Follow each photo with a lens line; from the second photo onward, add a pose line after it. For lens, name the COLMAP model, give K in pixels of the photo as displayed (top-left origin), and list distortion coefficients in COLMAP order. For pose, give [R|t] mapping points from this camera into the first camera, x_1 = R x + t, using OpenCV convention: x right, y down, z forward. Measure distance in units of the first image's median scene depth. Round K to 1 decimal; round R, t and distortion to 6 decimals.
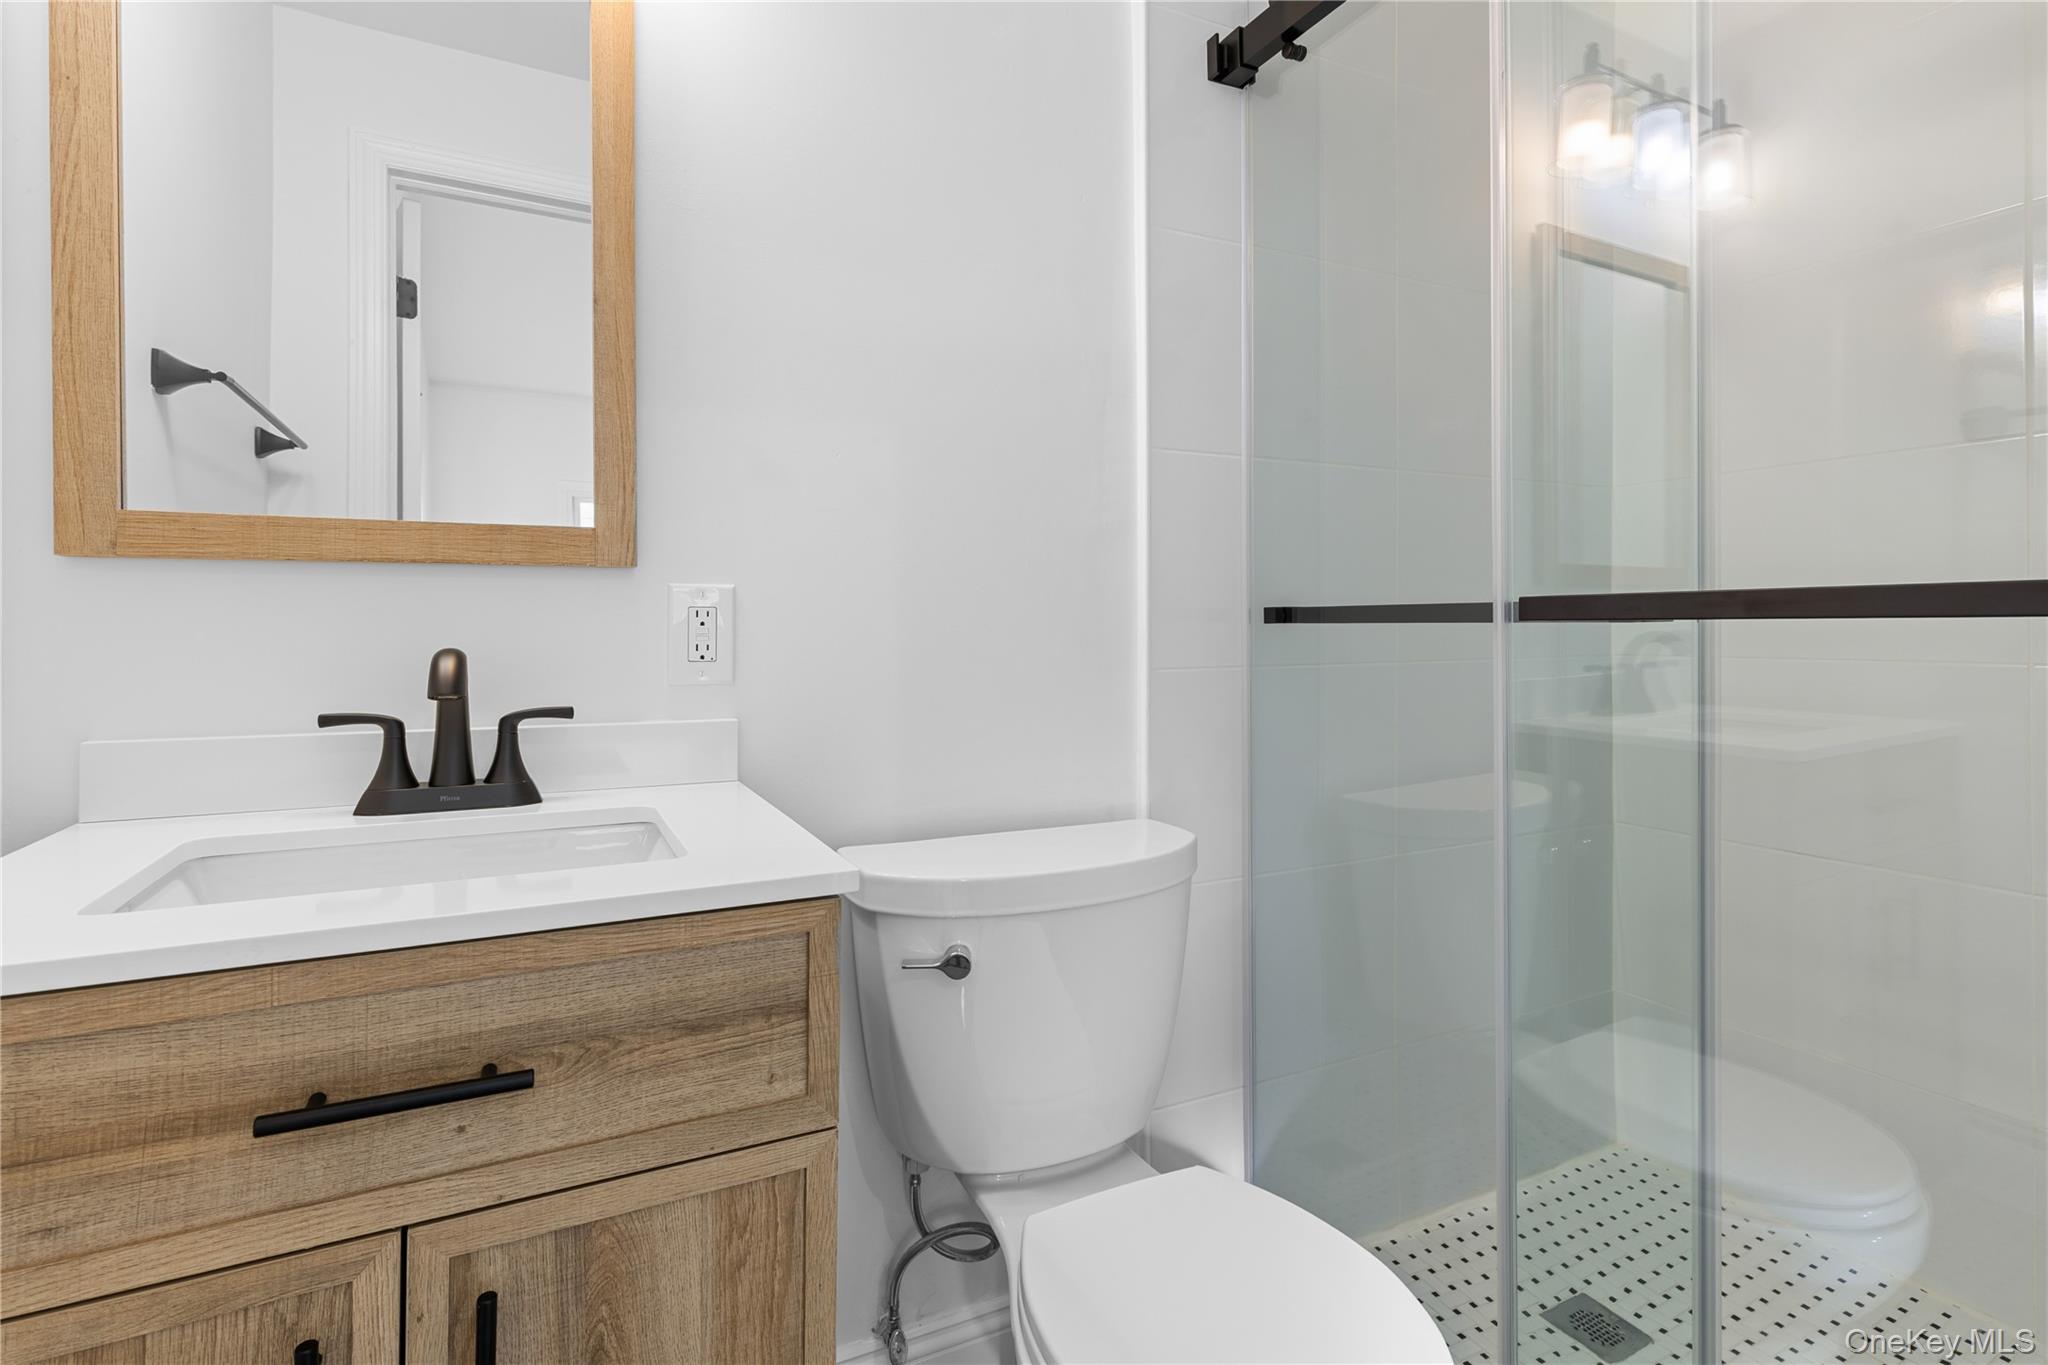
lens RADIAL K [[947.8, 0, 1027.3], [0, 947.8, 650.3], [0, 0, 1]] dist [0.009897, -0.004059]
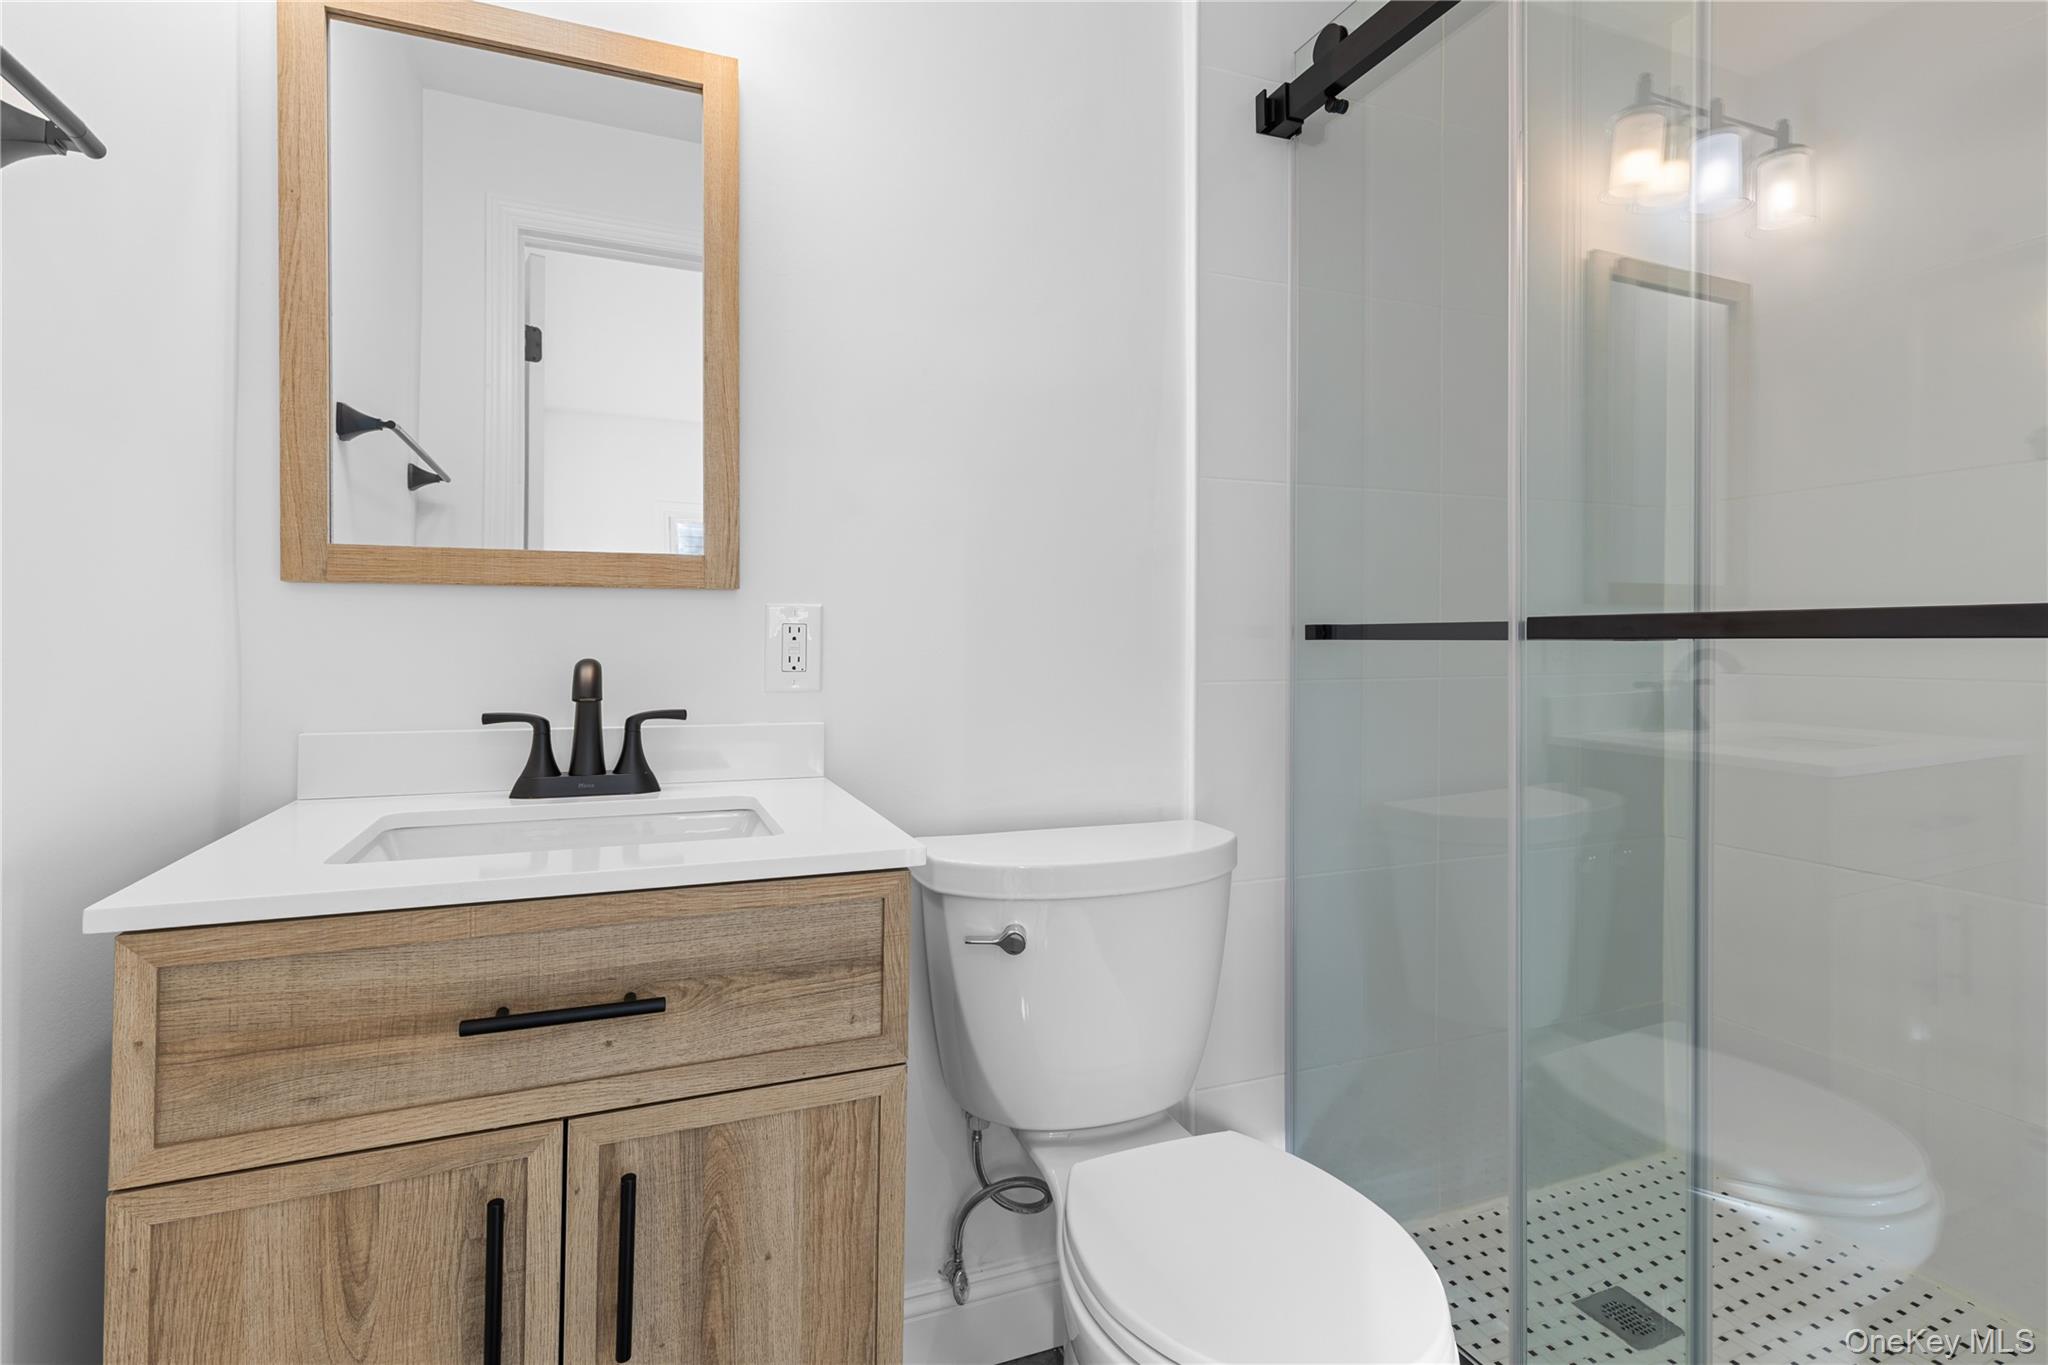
lens RADIAL K [[947.8, 0, 1029.1], [0, 947.8, 665.3], [0, 0, 1]] dist [0.009897, -0.004059]
pose [[0.996896, 0.006190, -0.078492, 0.029593], [-0.006089, 0.999980, 0.001524, 0.000729], [0.078500, -0.001041, 0.996914, -0.117892]]
